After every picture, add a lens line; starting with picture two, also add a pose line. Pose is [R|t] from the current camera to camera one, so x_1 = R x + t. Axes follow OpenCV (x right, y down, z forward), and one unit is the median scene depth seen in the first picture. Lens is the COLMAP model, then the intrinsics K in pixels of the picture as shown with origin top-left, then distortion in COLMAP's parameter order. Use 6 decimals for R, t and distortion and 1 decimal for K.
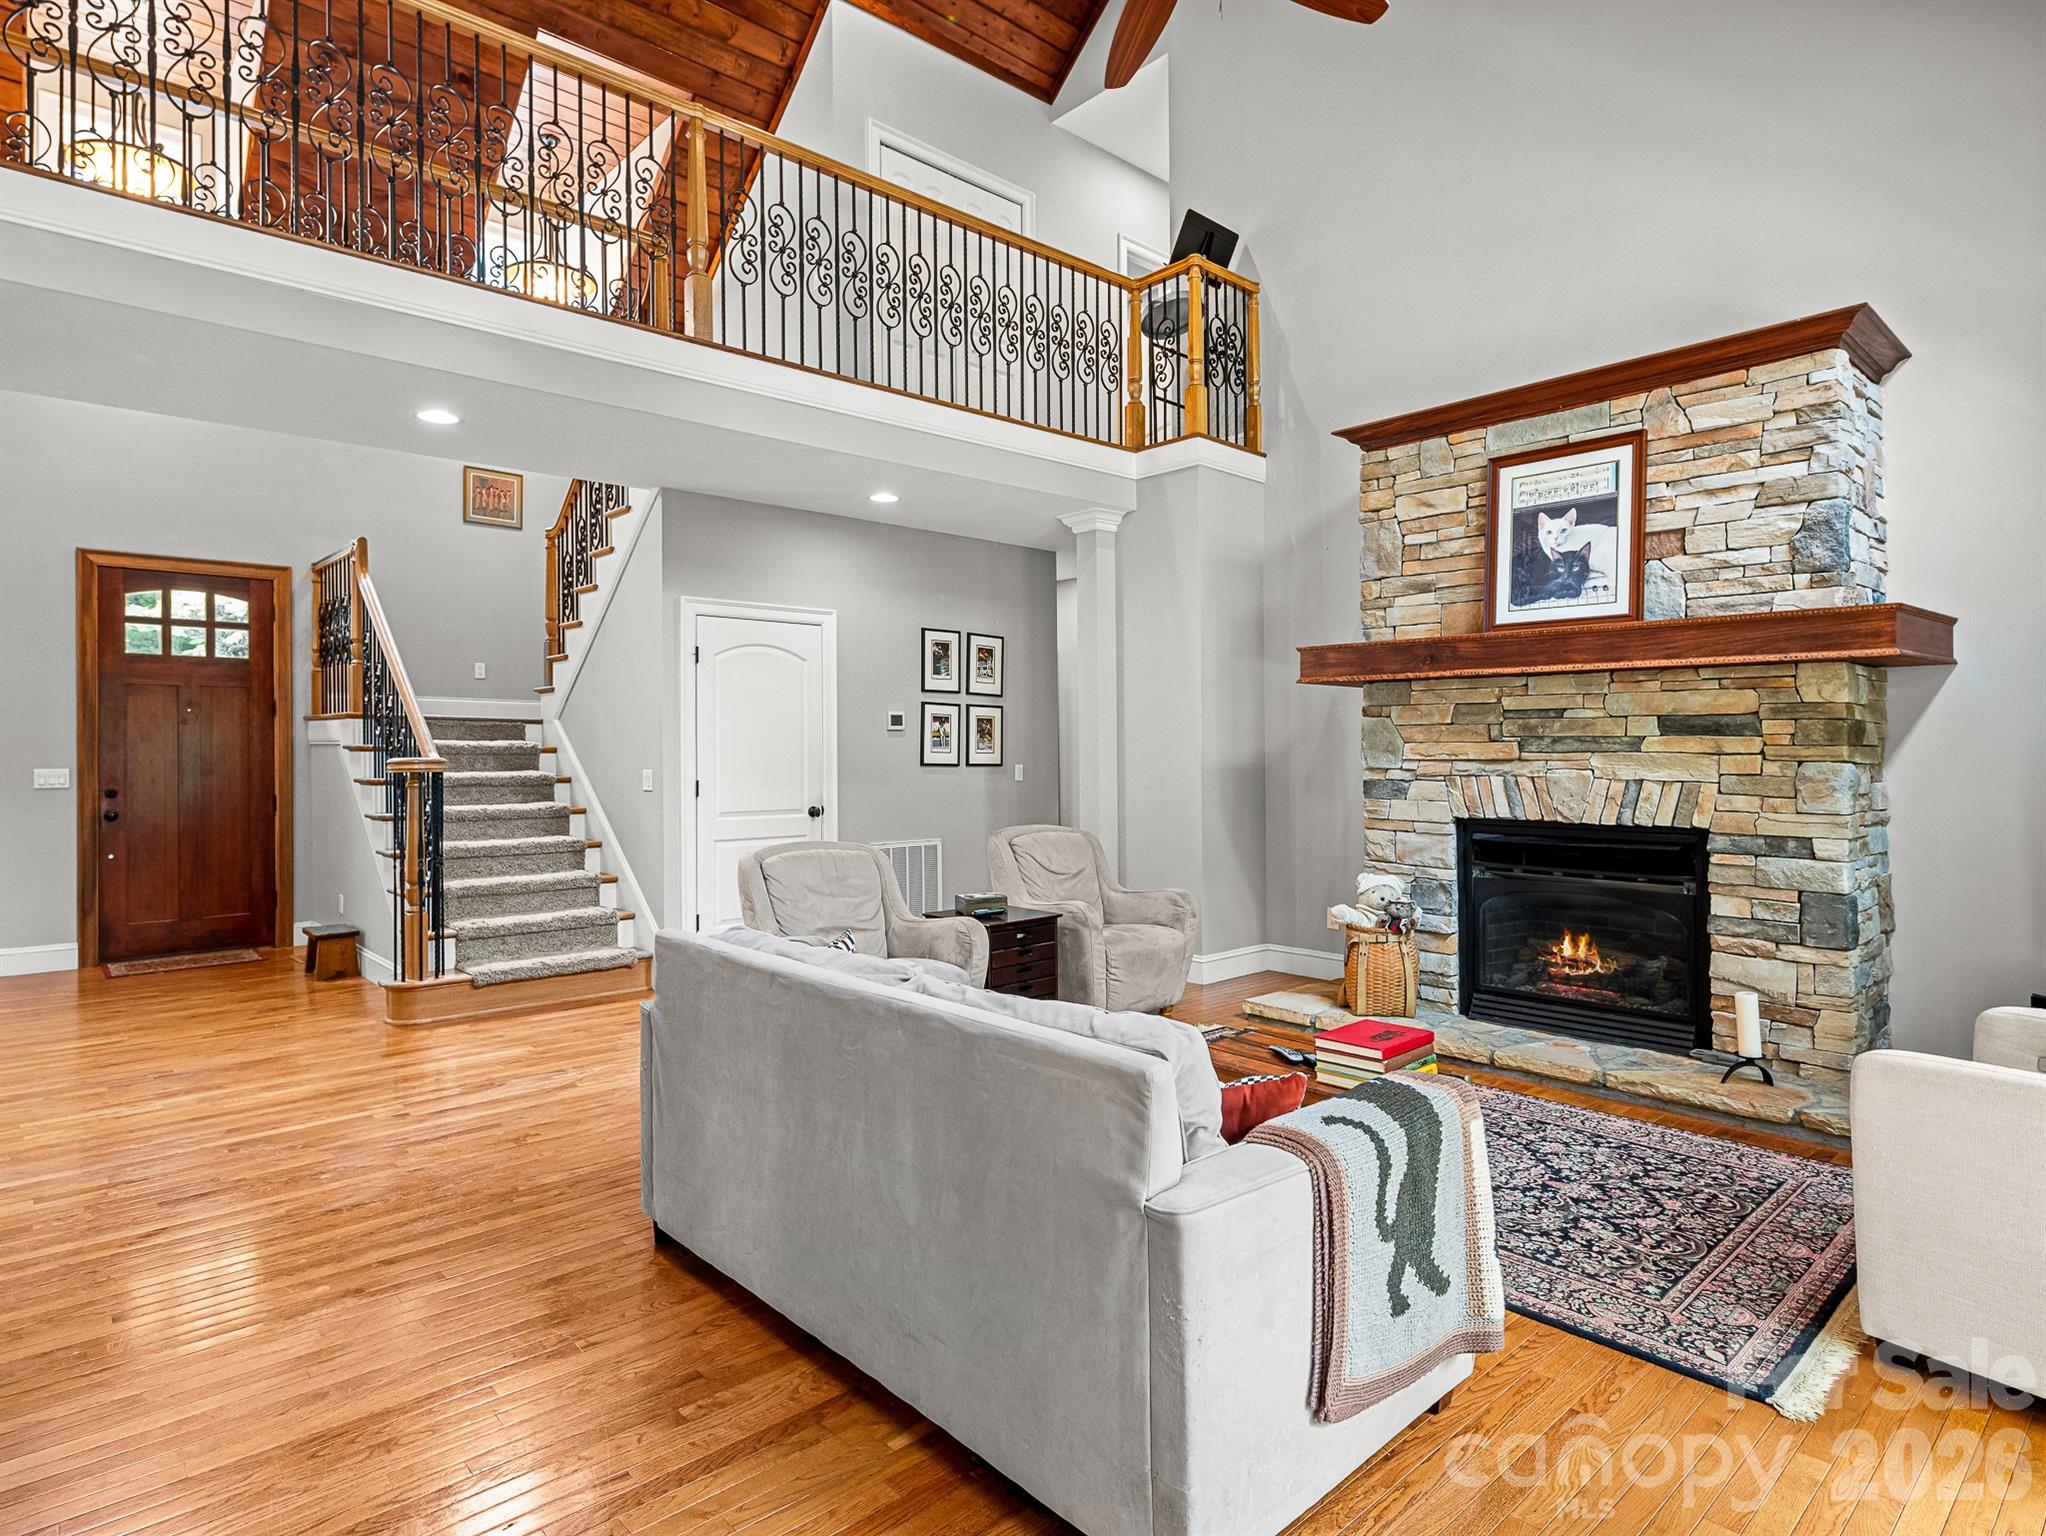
lens RADIAL K [[1130.8, 0, 1007.6], [0, 1130.8, 780.9], [0, 0, 1]] dist [0.005764, -0.003700]
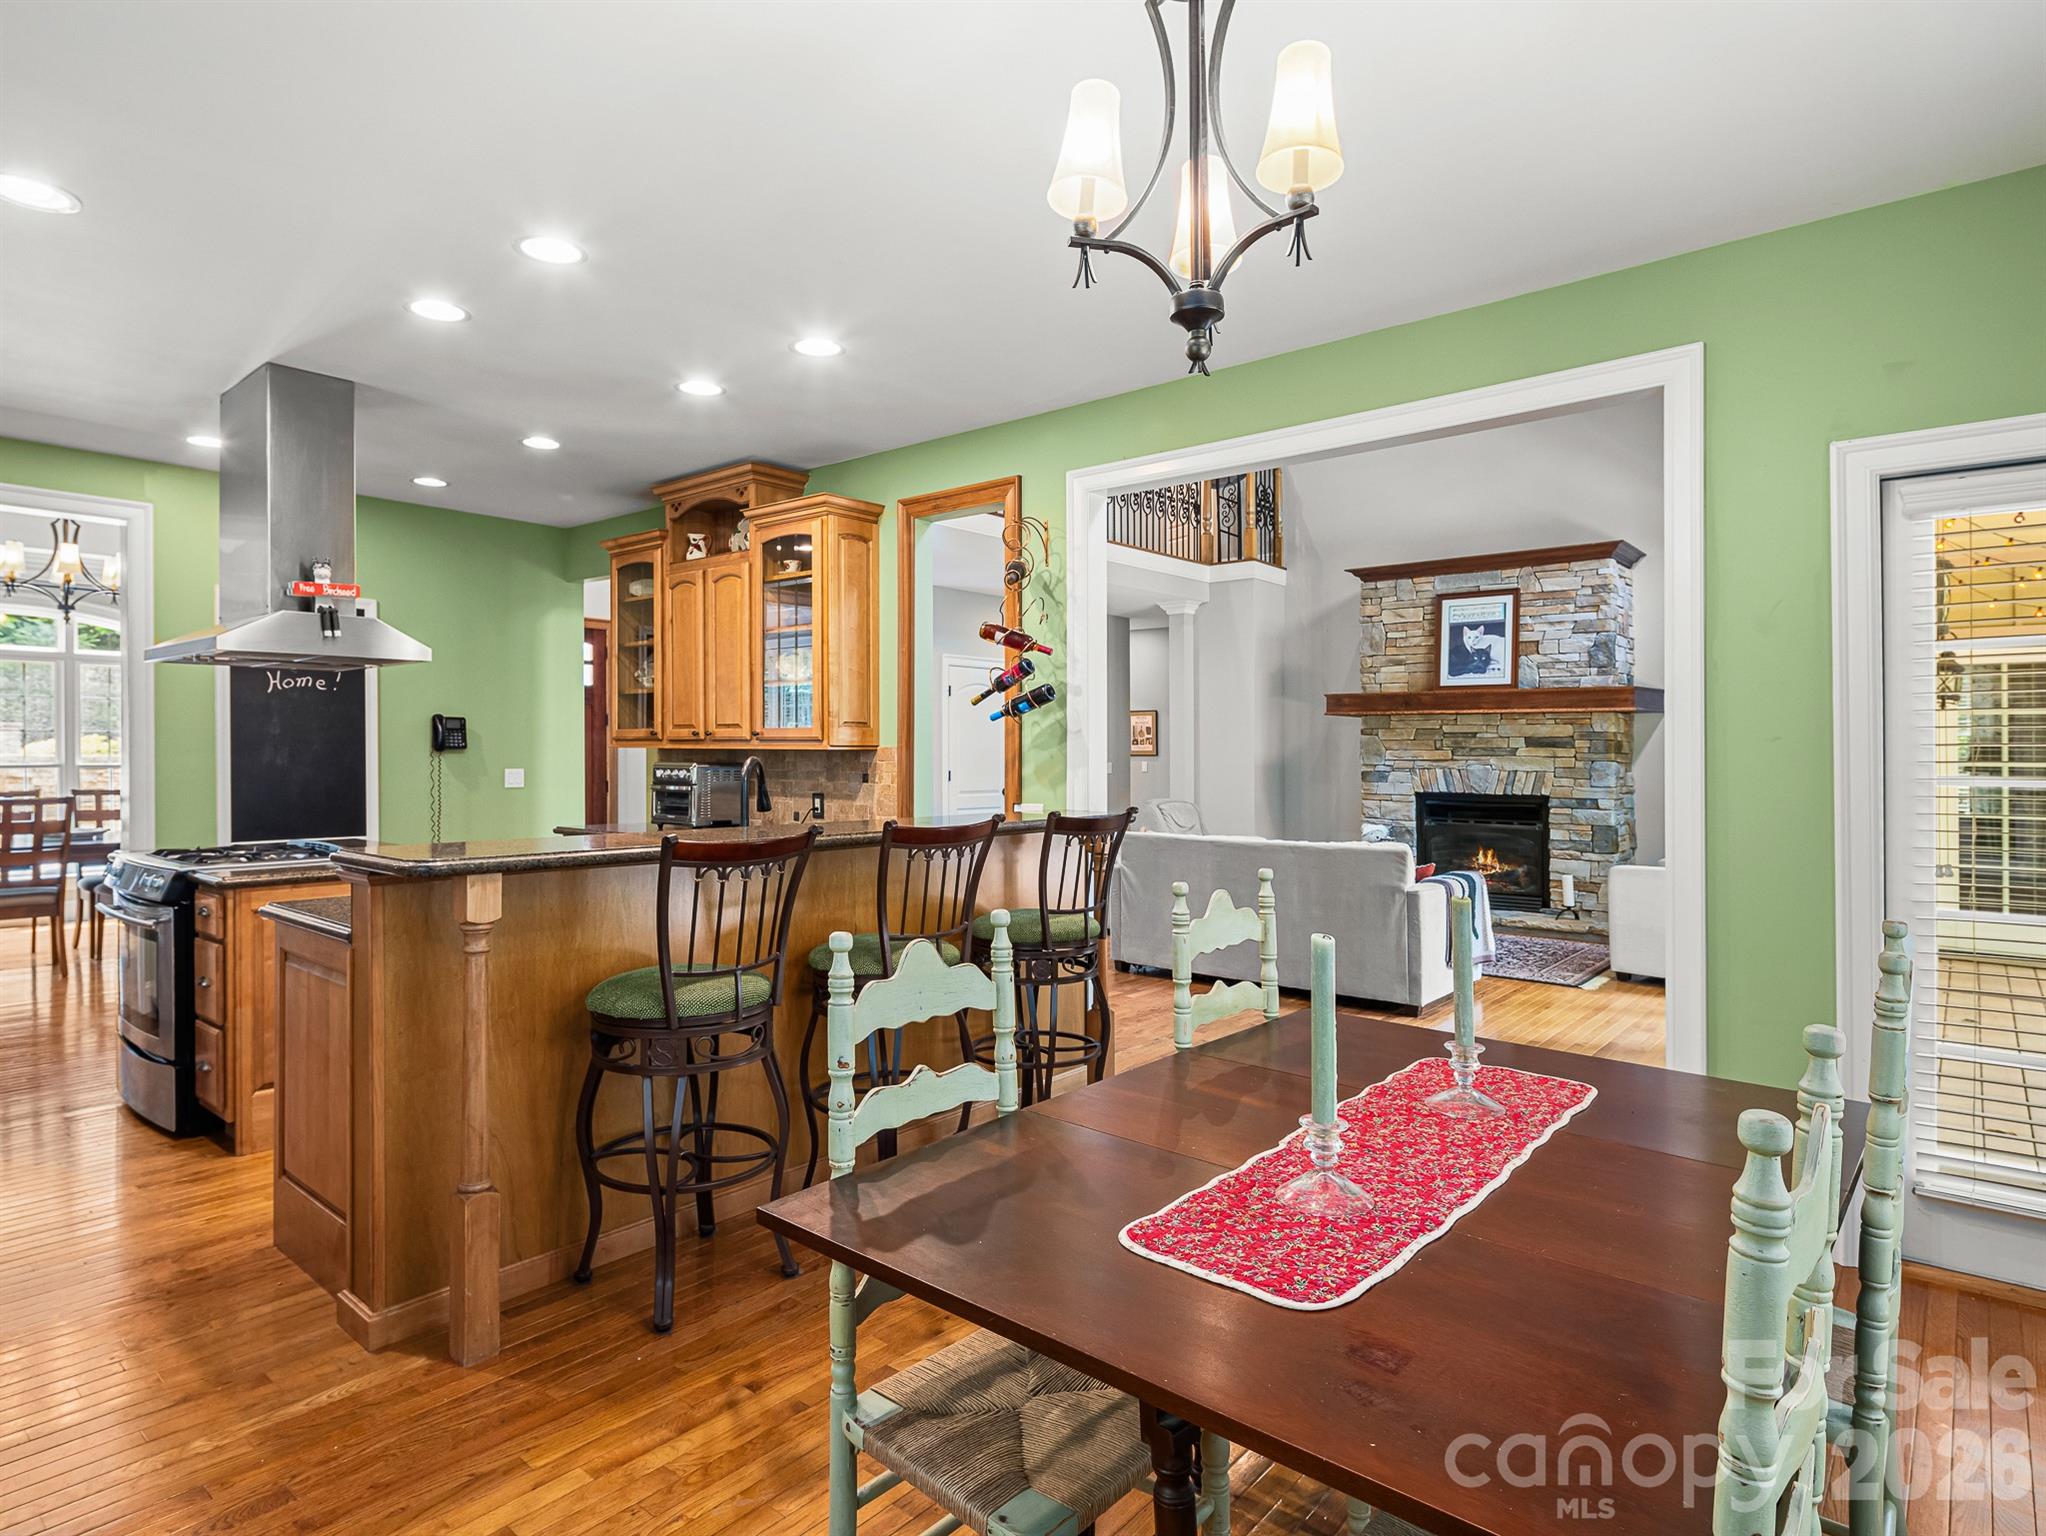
lens RADIAL K [[1130.8, 0, 1018.3], [0, 1130.8, 789.8], [0, 0, 1]] dist [0.005764, -0.003700]
pose [[0.990578, 0.002493, 0.136928, -0.526044], [-0.003242, 0.999981, 0.005245, 0.023879], [-0.136913, -0.005639, 0.990567, -0.765386]]
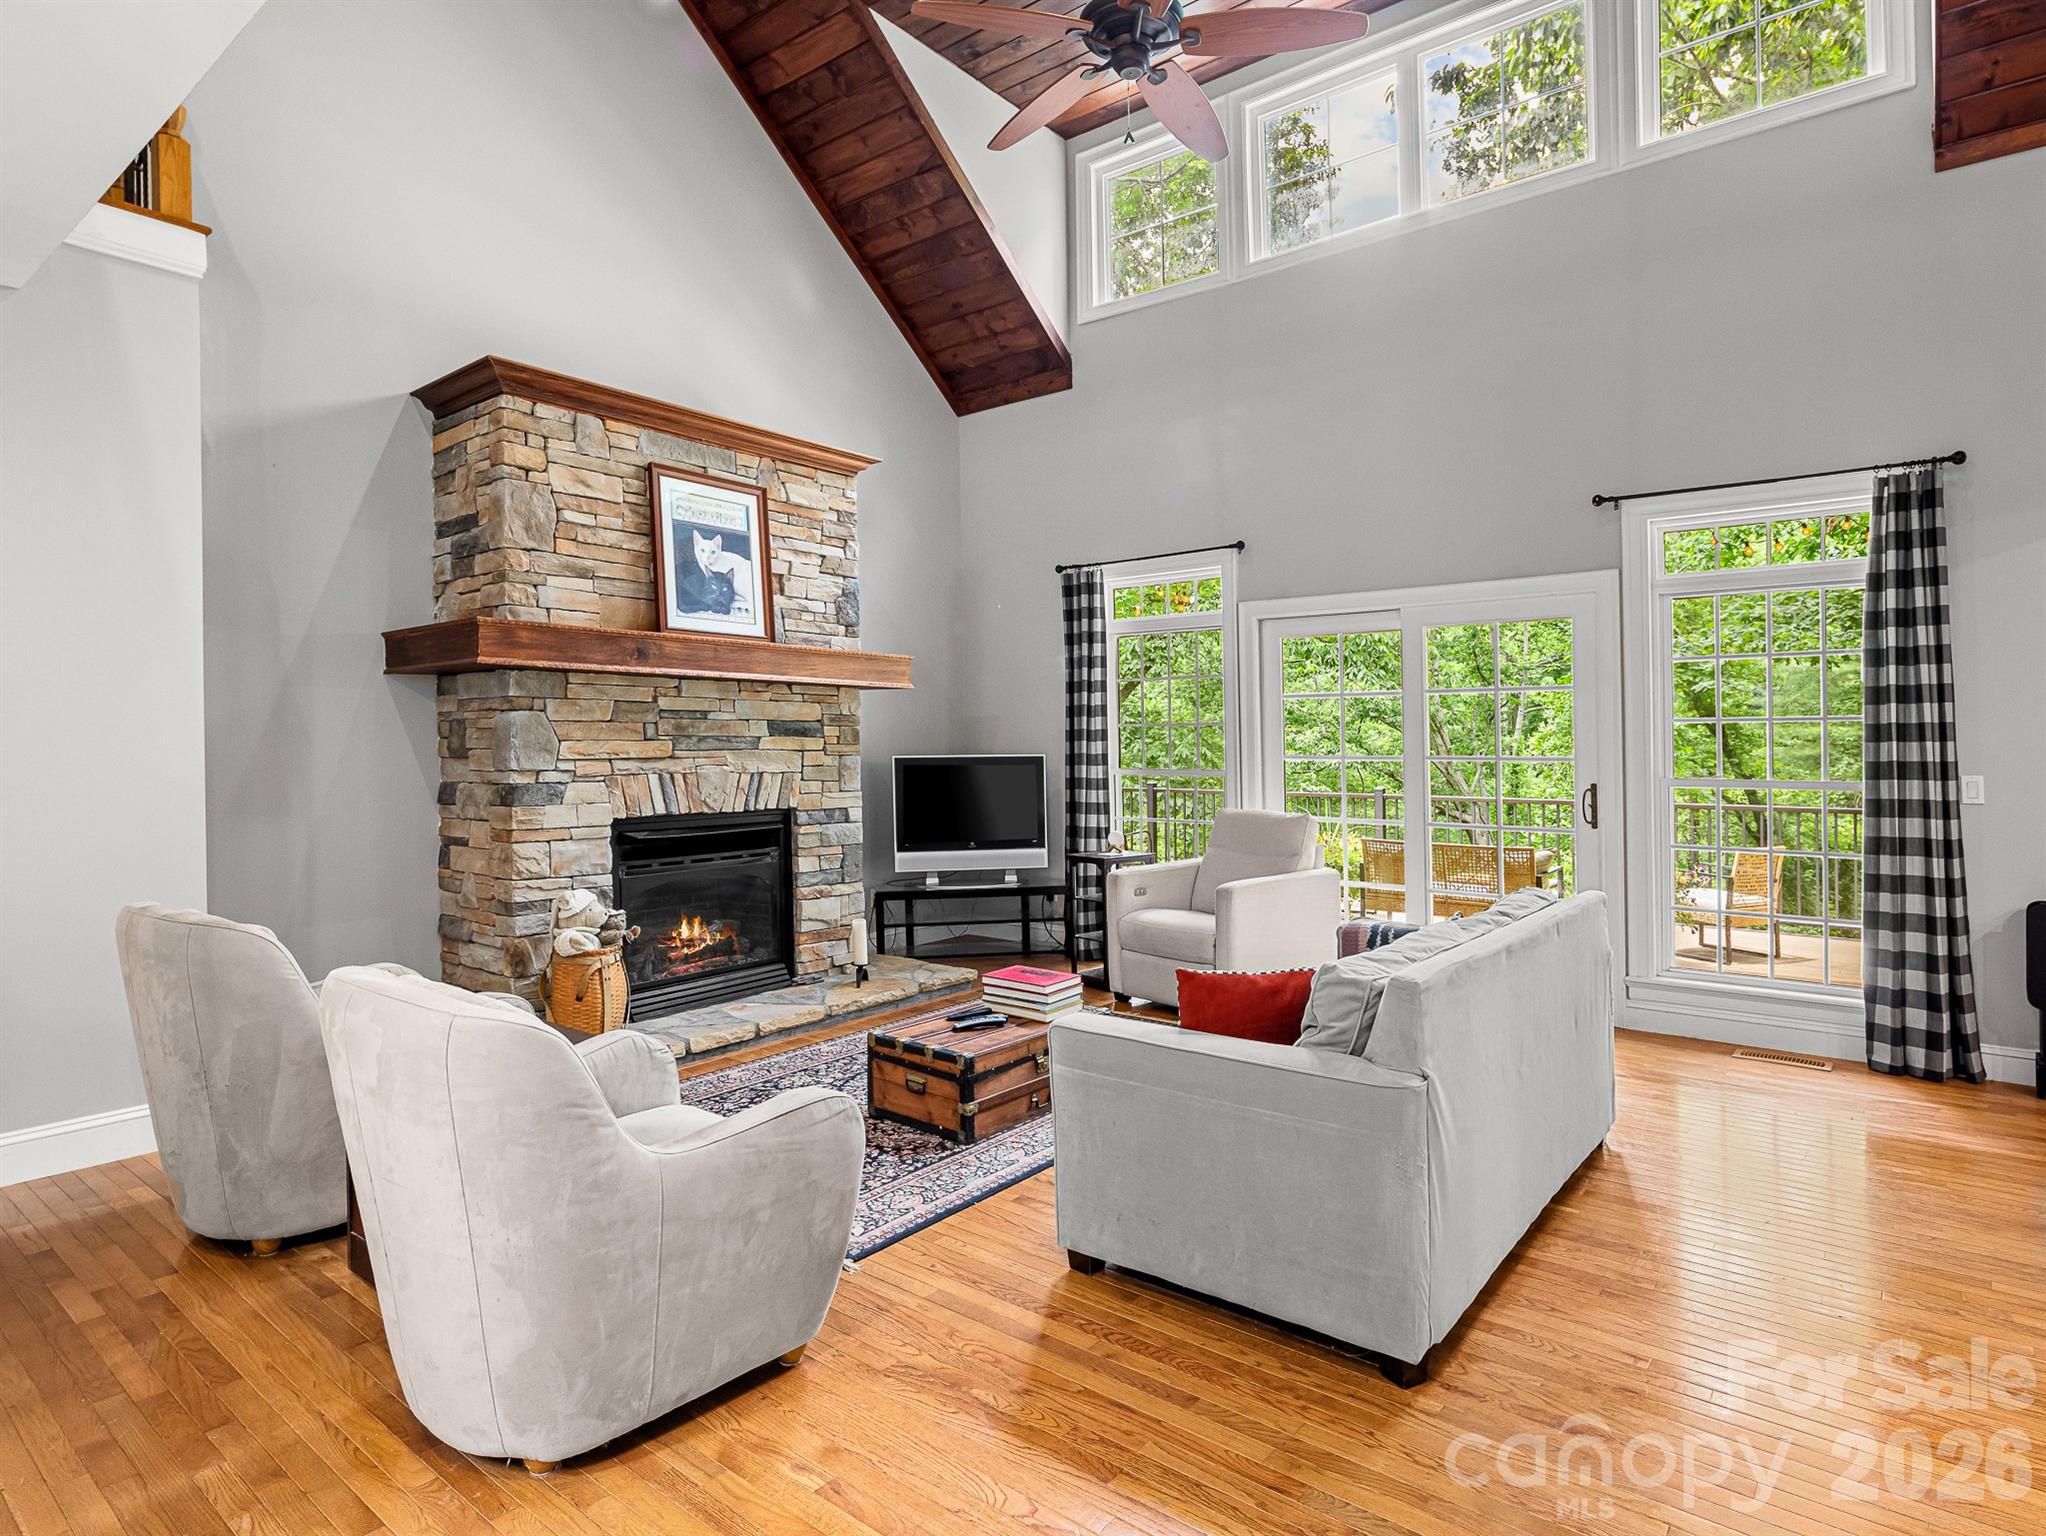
lens RADIAL K [[1130.8, 0, 1052.0], [0, 1130.8, 746.4], [0, 0, 1]] dist [0.005764, -0.003700]
pose [[-0.191520, -0.000006, 0.981489, -0.688726], [0.031245, 0.999493, 0.006103, -0.026037], [-0.980991, 0.031836, -0.191423, 0.912932]]
